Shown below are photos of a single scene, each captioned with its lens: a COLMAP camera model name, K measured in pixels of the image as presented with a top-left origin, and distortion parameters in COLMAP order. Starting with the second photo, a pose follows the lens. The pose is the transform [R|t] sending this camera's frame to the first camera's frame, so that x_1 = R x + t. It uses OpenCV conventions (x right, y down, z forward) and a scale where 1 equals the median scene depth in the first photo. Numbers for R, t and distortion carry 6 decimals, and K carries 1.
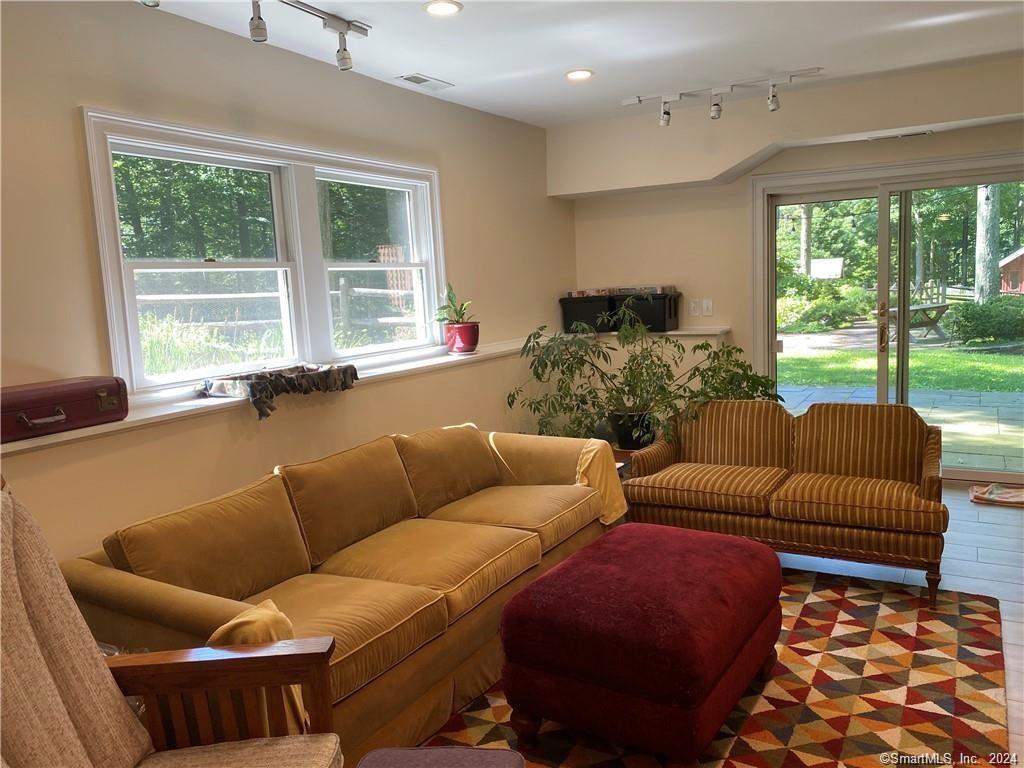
lens RADIAL K [[781.9, 0, 512.0], [0, 781.9, 384.0], [0, 0, 1]] dist [0.002736, -0.004549]
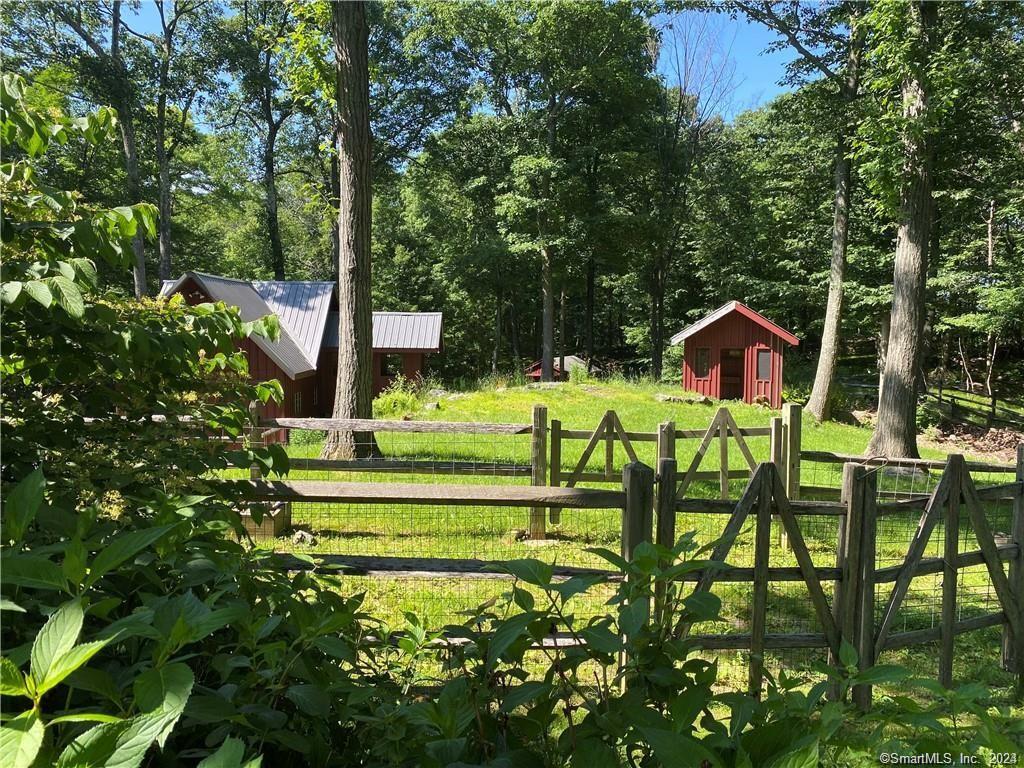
lens RADIAL K [[781.9, 0, 512.0], [0, 781.9, 384.0], [0, 0, 1]] dist [0.002736, -0.004549]
pose [[0.874432, 0.006476, 0.485104, 0.331860], [0.025016, 0.997979, -0.058416, -0.128330], [-0.484502, 0.063216, 0.872503, 0.829368]]
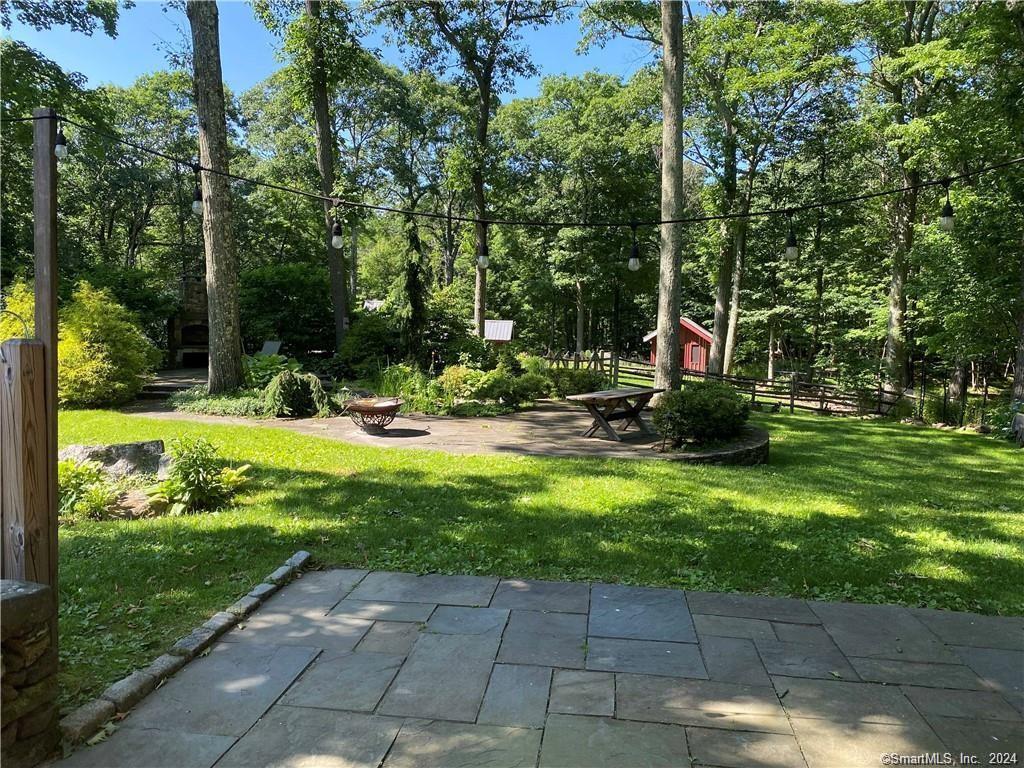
lens RADIAL K [[781.9, 0, 512.0], [0, 781.9, 384.0], [0, 0, 1]] dist [0.002736, -0.004549]
pose [[0.918399, 0.034662, 0.394134, 0.051096], [-0.009966, 0.997866, -0.064535, -0.025066], [-0.395529, 0.055341, 0.916785, 0.146506]]
